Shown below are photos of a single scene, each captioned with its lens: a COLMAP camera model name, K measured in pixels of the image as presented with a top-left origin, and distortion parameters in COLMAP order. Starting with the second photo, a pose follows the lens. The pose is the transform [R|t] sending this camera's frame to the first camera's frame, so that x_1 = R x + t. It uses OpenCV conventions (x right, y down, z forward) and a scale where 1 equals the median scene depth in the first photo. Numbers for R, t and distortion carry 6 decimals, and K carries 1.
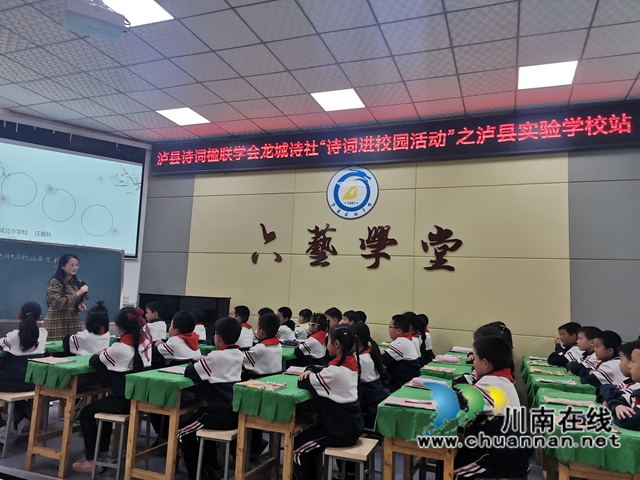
lens RADIAL K [[480.6, 0, 317.8], [0, 480.6, 241.0], [0, 0, 1]] dist [0.076210, -0.068393]
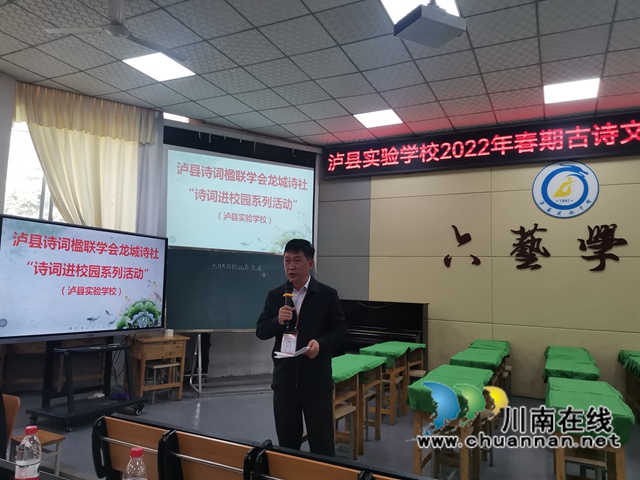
lens RADIAL K [[480.6, 0, 318.1], [0, 480.6, 239.6], [0, 0, 1]] dist [0.076210, -0.068393]
pose [[0.995549, -0.026062, -0.090568, -0.316095], [0.026994, 0.999594, 0.009080, -0.024935], [0.090295, -0.011484, 0.995849, 0.017784]]
